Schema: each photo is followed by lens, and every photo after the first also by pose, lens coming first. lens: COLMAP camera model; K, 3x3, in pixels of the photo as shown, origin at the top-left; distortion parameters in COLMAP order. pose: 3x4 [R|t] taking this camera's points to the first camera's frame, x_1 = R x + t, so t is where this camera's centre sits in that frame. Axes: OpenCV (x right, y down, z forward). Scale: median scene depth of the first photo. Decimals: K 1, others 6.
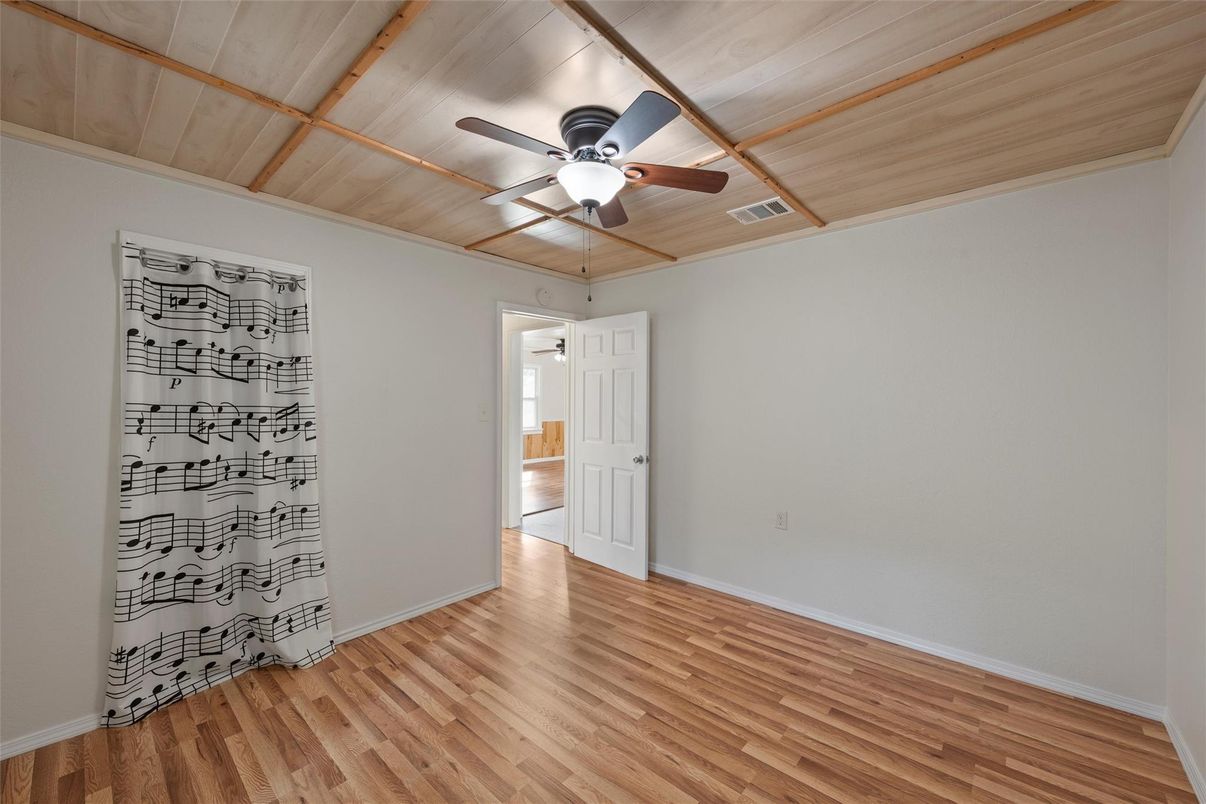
lens RADIAL K [[470.9, 0, 603.6], [0, 470.9, 401.3], [0, 0, 1]] dist [-0.000688, -0.000043]
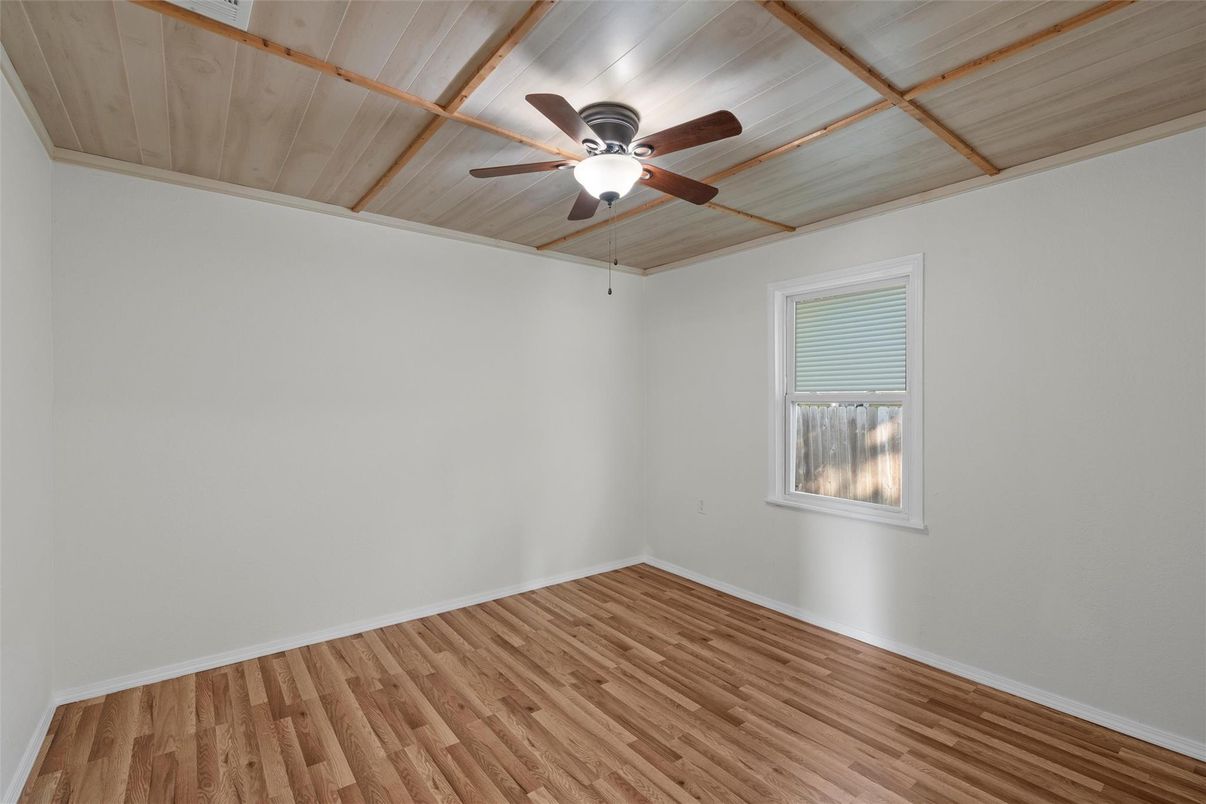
lens RADIAL K [[538.3, 0, 600.0], [0, 538.3, 404.2], [0, 0, 1]] dist [0.000894, 0.000068]
pose [[-0.982020, 0.000058, 0.188777, -0.213605], [-0.000641, 0.999993, -0.003642, 0.022175], [-0.188776, -0.003697, -0.982013, 2.015371]]
